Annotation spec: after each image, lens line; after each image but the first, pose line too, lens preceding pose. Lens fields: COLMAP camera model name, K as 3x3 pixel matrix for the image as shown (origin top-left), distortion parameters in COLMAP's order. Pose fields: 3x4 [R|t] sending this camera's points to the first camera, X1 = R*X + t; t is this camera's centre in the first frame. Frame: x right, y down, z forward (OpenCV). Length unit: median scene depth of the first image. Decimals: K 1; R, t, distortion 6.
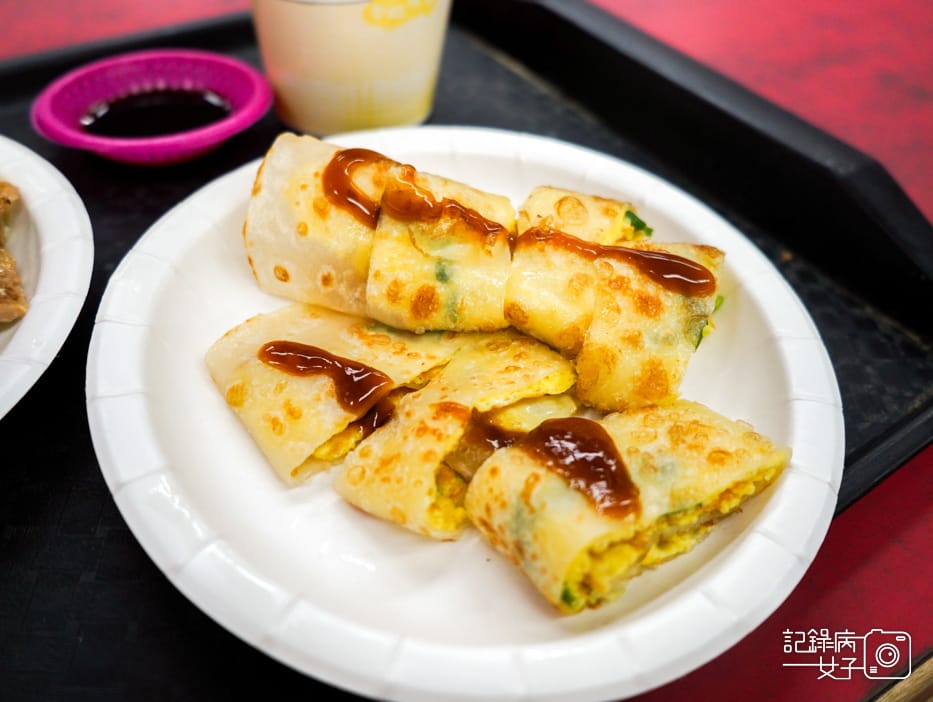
lens RADIAL K [[854.1, 0, 470.9], [0, 854.1, 345.5], [0, 0, 1]] dist [0.006851, 0.000000]
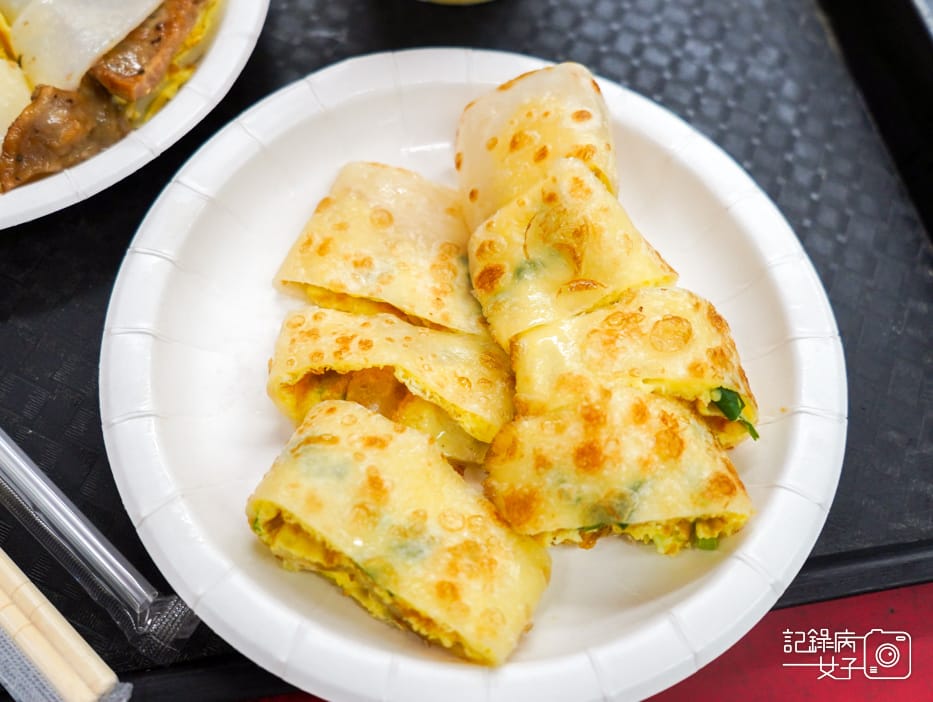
lens RADIAL K [[980.2, 0, 434.3], [0, 980.2, 334.0], [0, 0, 1]] dist [-0.007426, 0.000000]
pose [[0.455652, 0.751380, -0.477294, 0.569178], [-0.665774, 0.643576, 0.377564, -0.440744], [0.590869, 0.145732, 0.793496, 0.080192]]
